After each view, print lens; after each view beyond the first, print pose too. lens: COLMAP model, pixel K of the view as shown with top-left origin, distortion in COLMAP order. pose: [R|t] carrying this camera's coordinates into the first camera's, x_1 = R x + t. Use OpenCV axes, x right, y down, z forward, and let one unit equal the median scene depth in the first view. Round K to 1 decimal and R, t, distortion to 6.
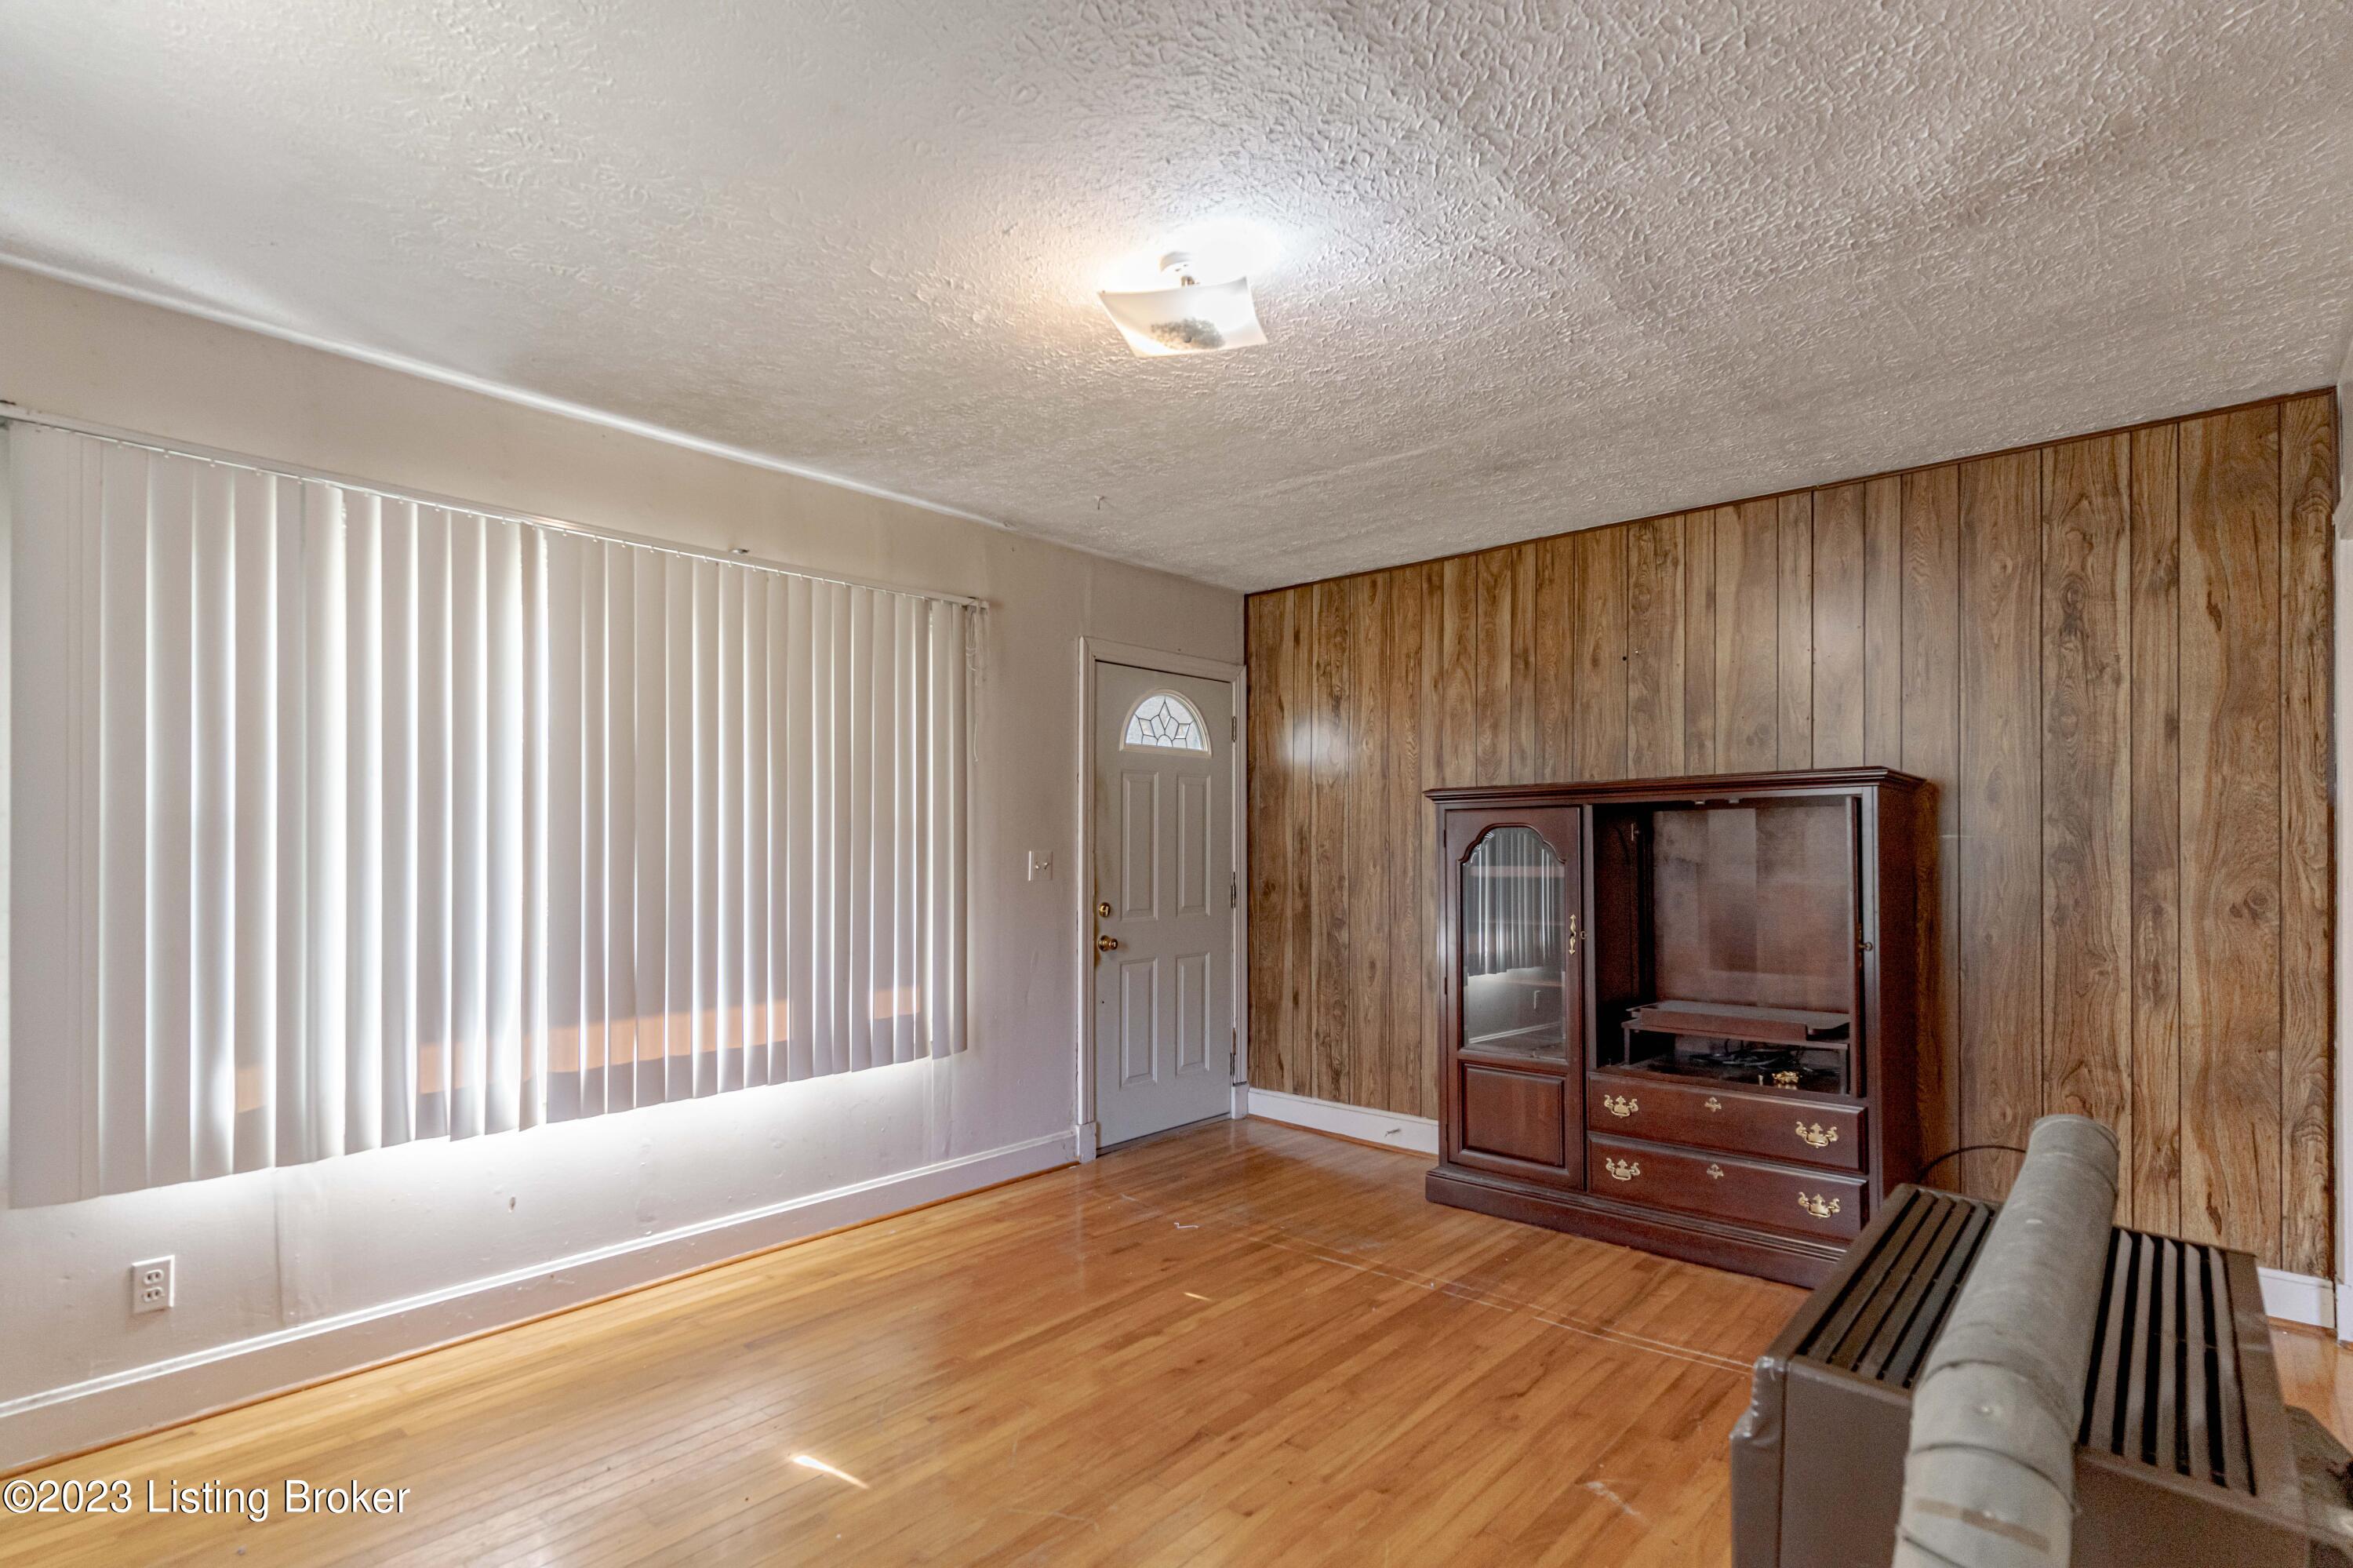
lens RADIAL K [[1143.1, 0, 1205.9], [0, 1143.1, 840.1], [0, 0, 1]] dist [0.001009, 0.000602]
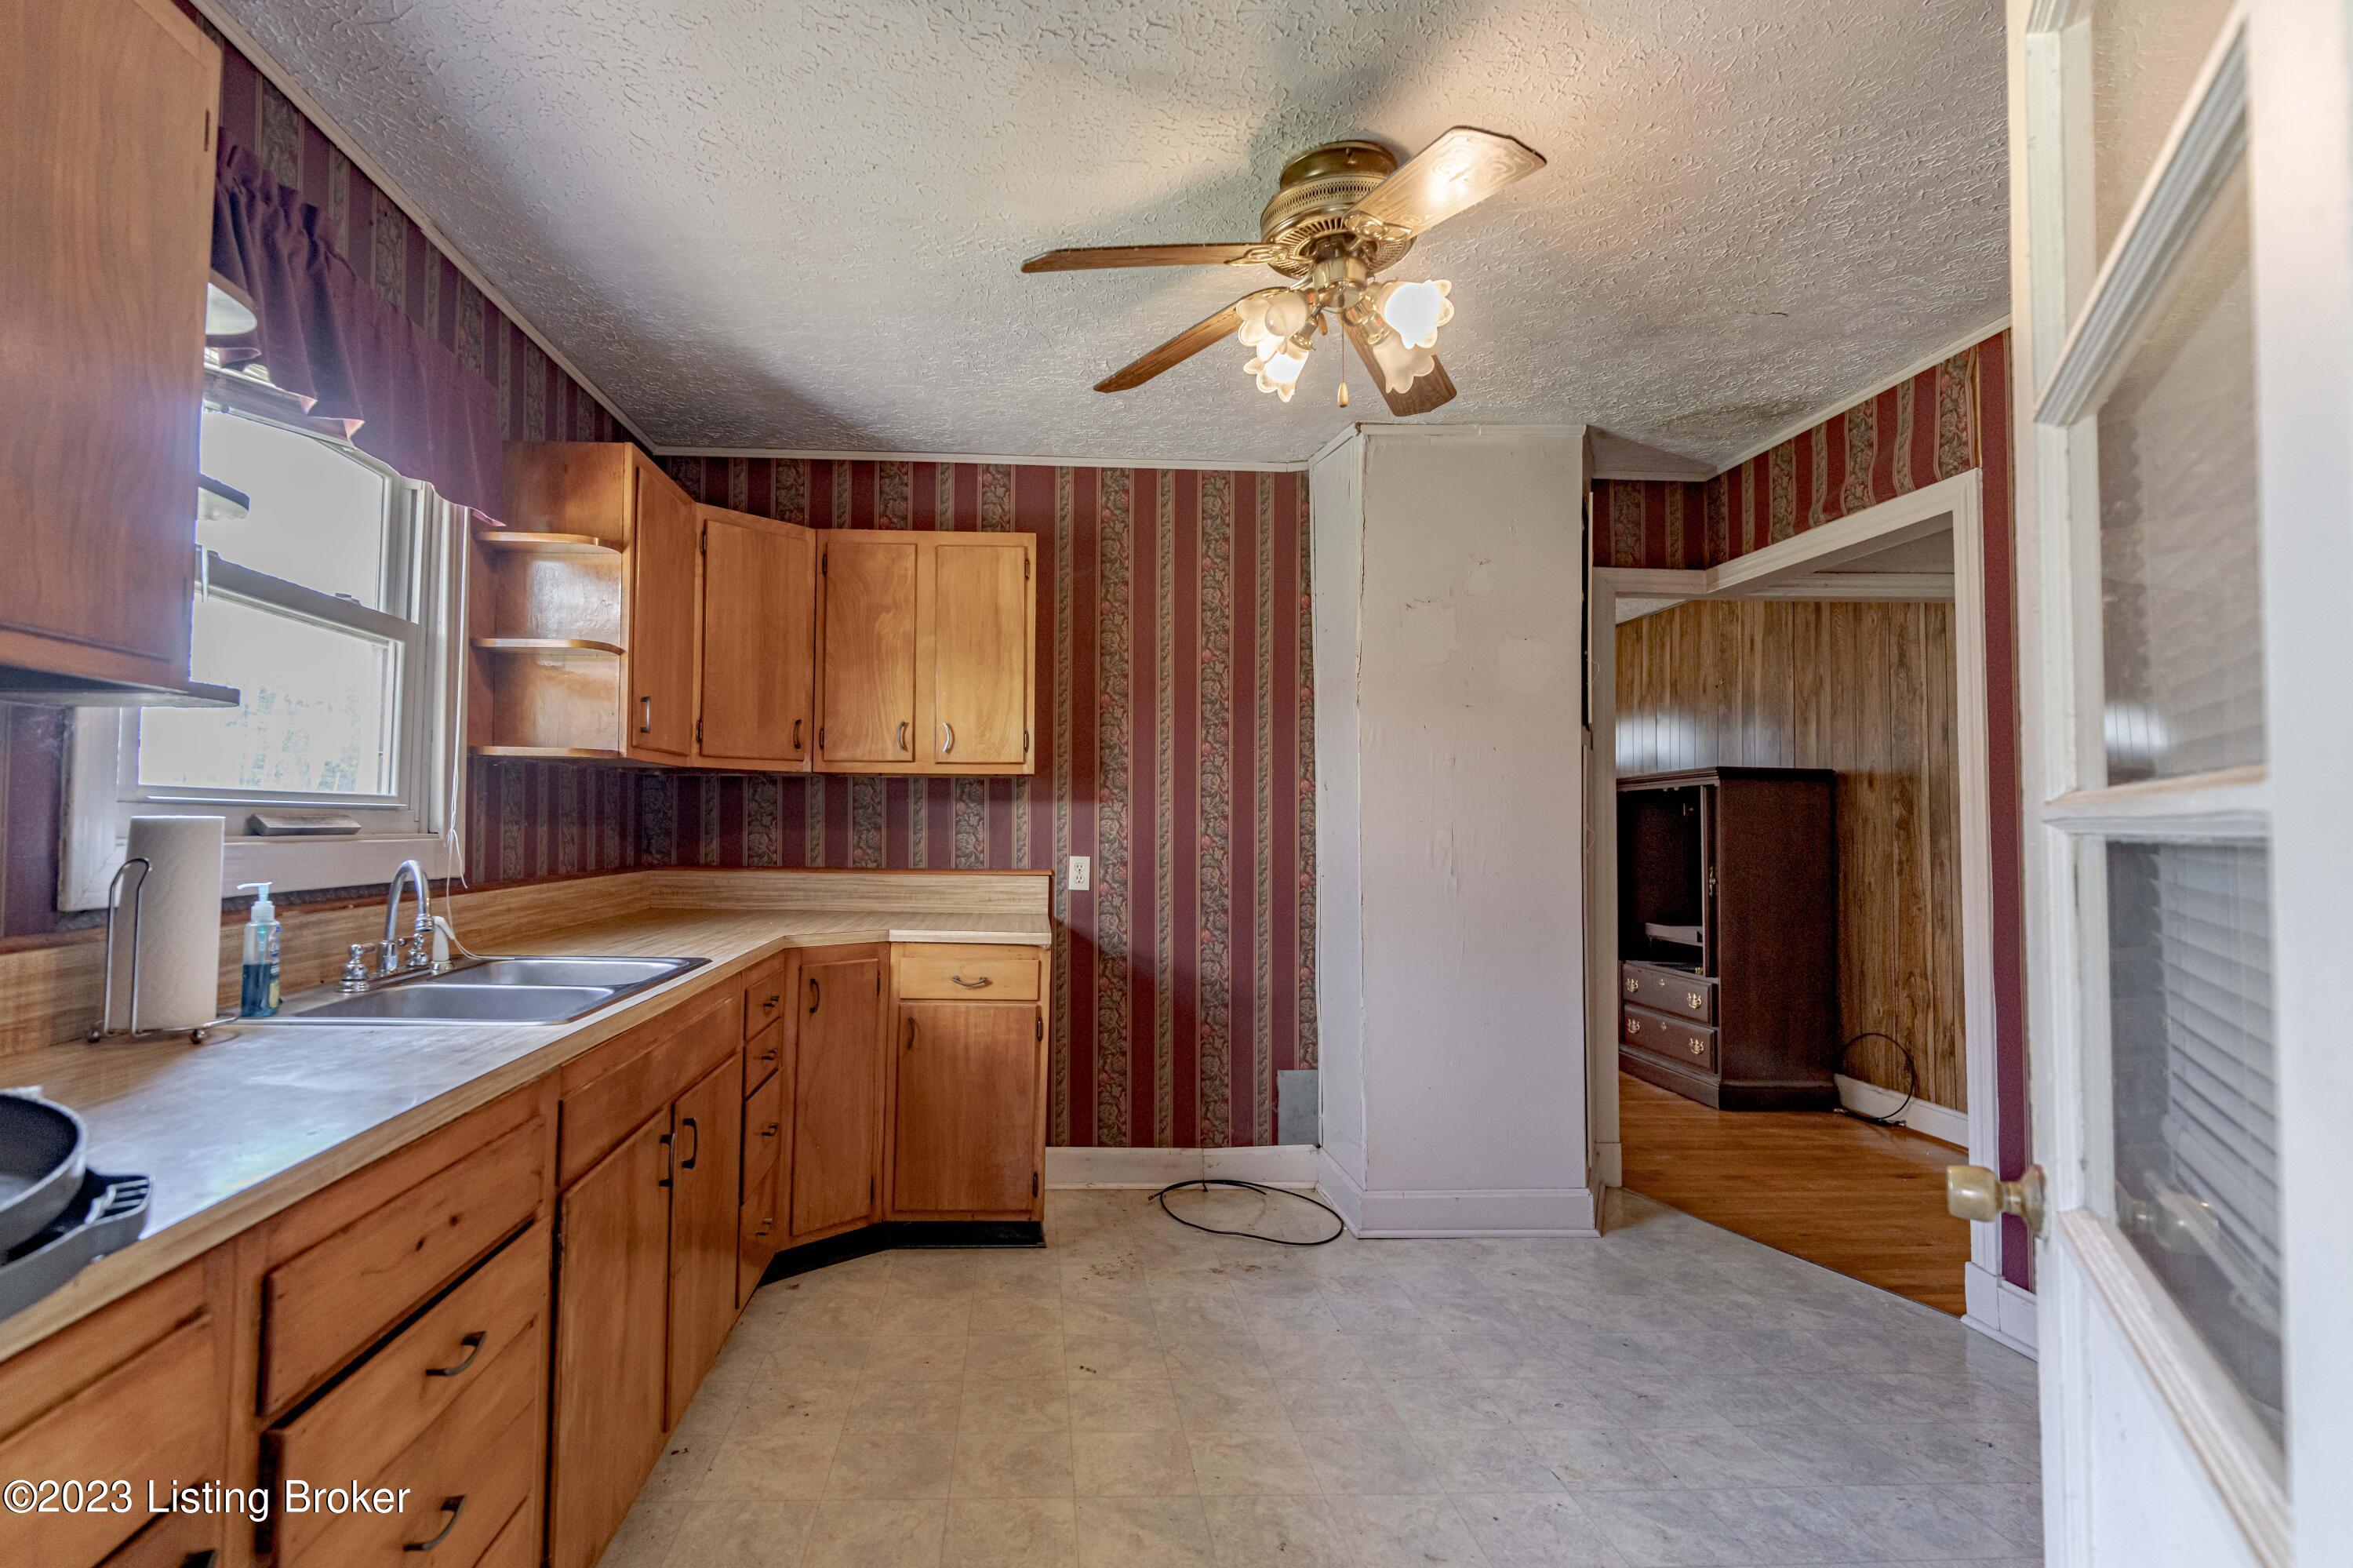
lens RADIAL K [[1143.1, 0, 1162.9], [0, 1143.1, 778.2], [0, 0, 1]] dist [0.001009, 0.000602]
pose [[0.746310, -0.019587, -0.665310, 0.861110], [-0.006502, 0.999305, -0.036713, 0.011822], [0.665567, 0.031725, 0.745664, -0.554887]]
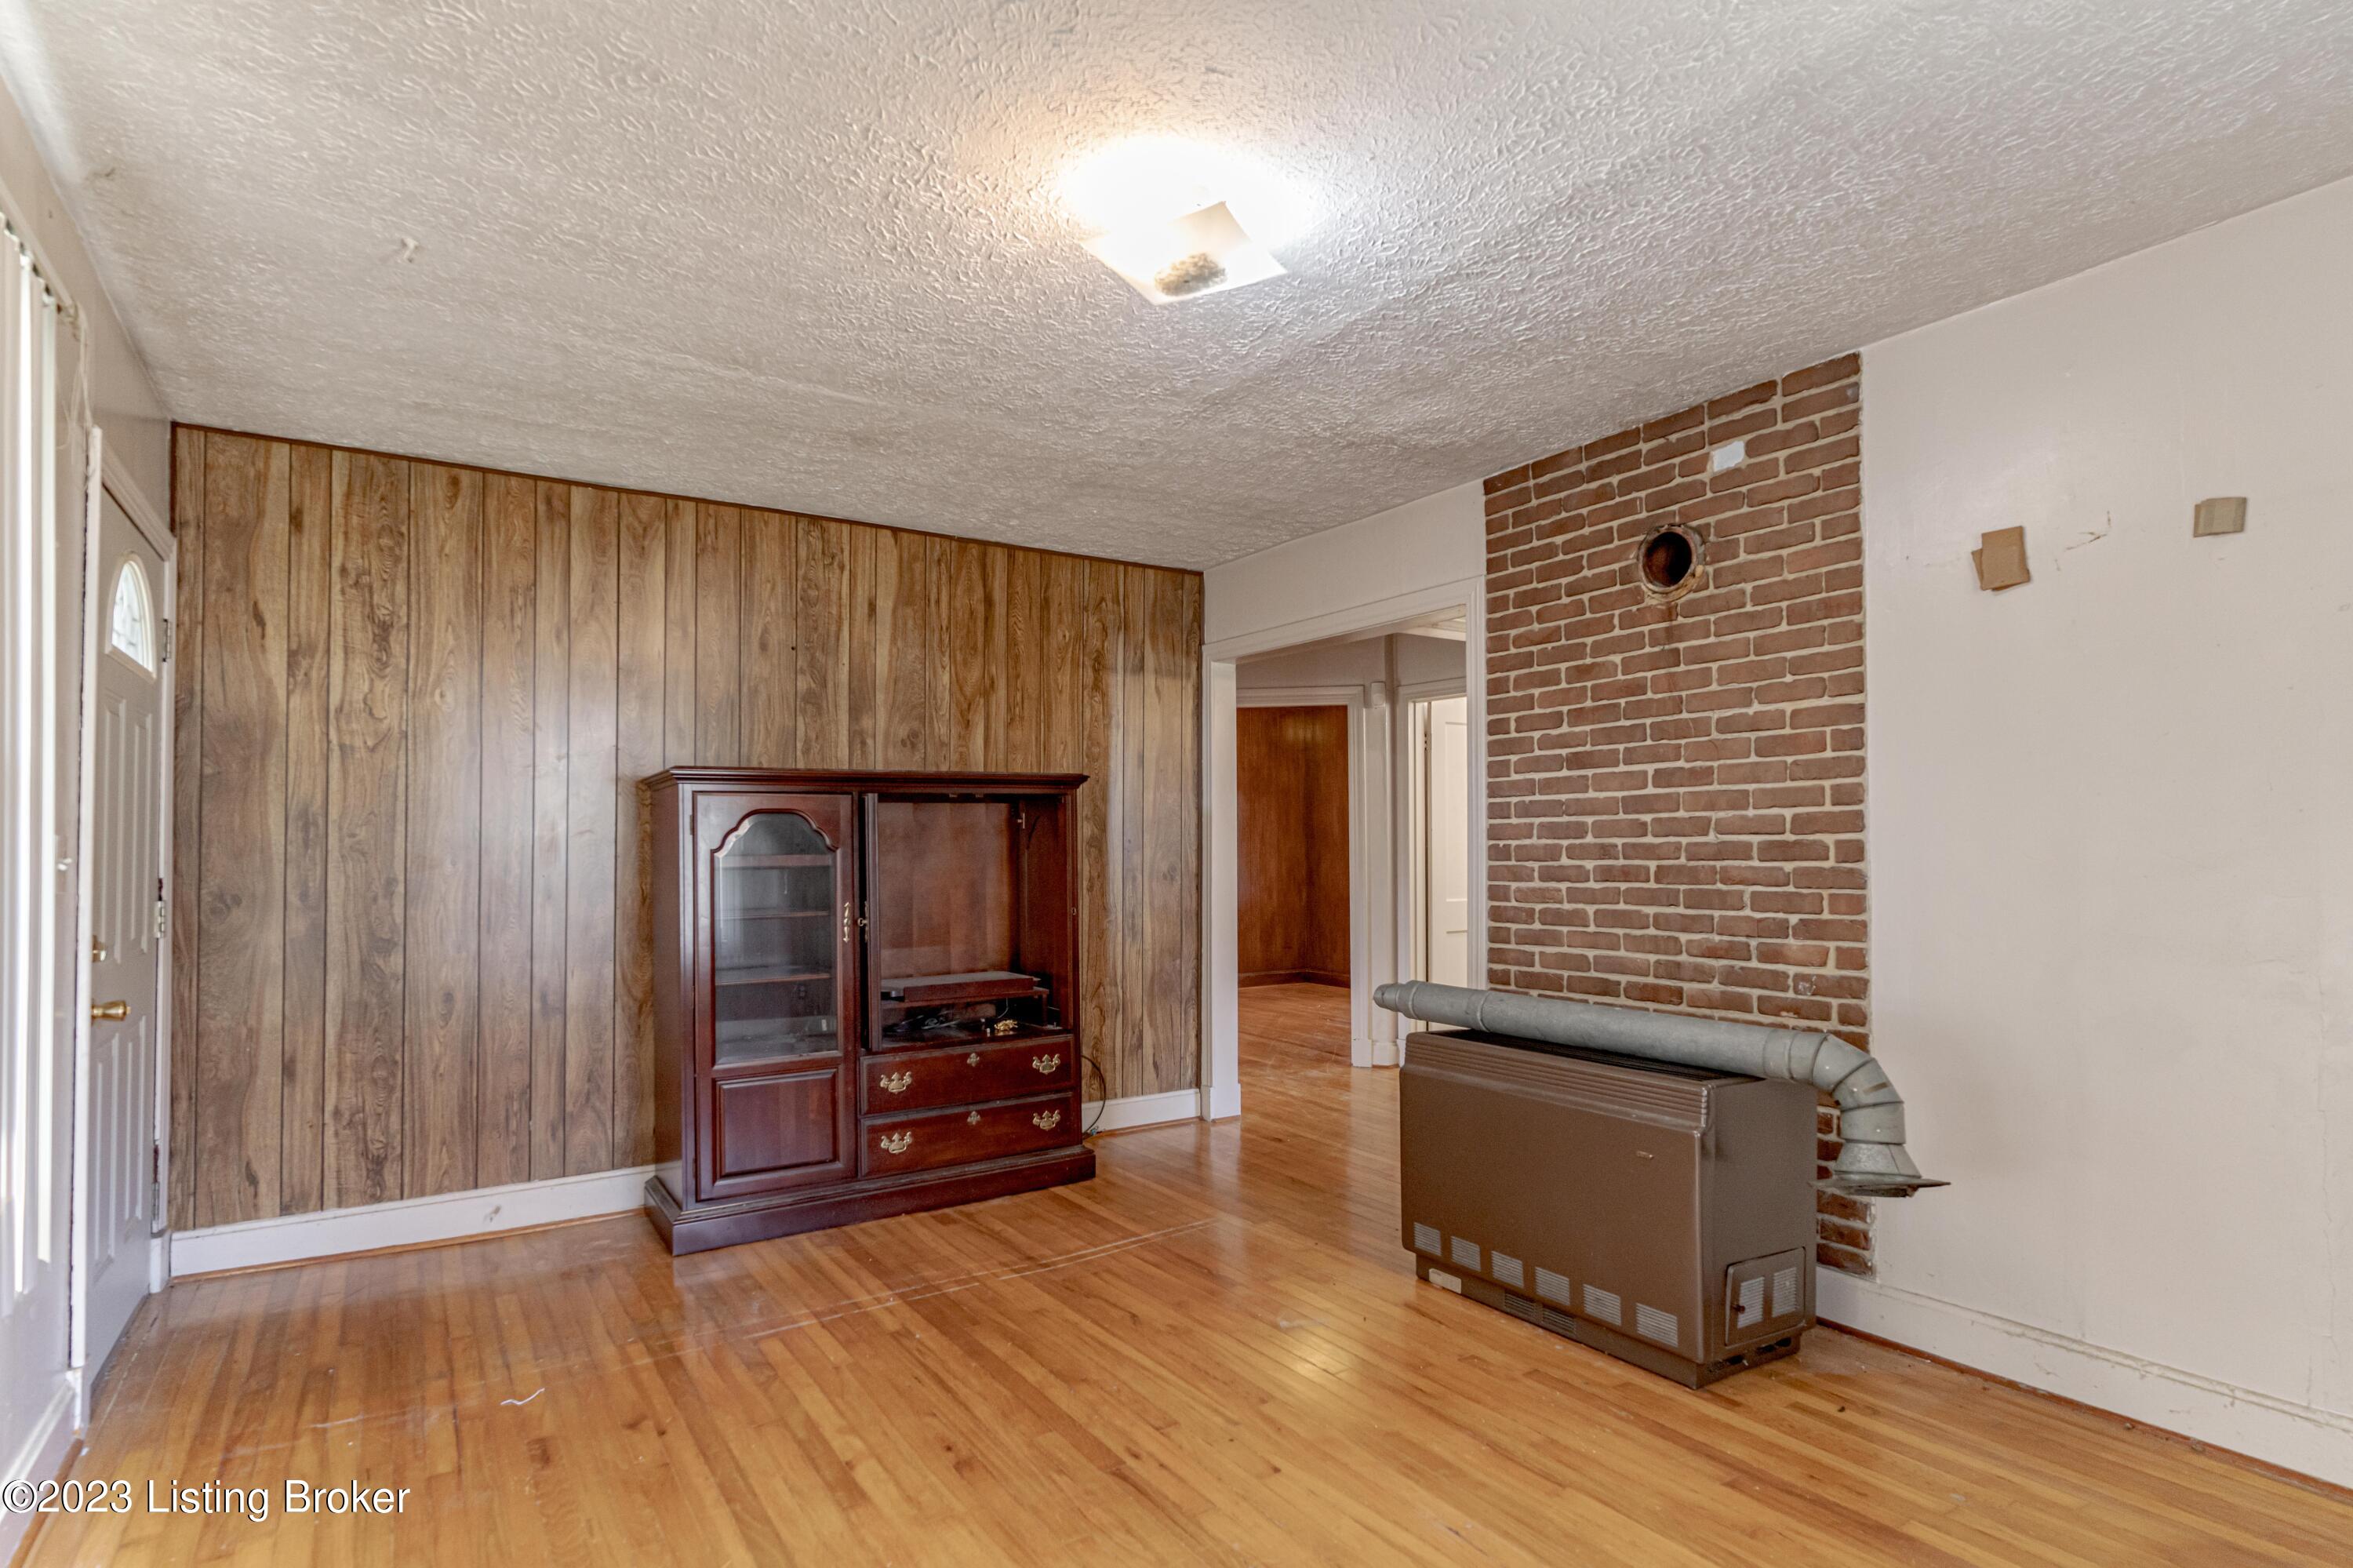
lens RADIAL K [[1143.1, 0, 1154.9], [0, 1143.1, 834.8], [0, 0, 1]] dist [0.001009, 0.000602]
pose [[0.286238, 0.010902, 0.958097, -0.528876], [0.002090, 0.999926, -0.012003, 0.017874], [-0.958156, 0.005438, 0.286194, 0.435637]]
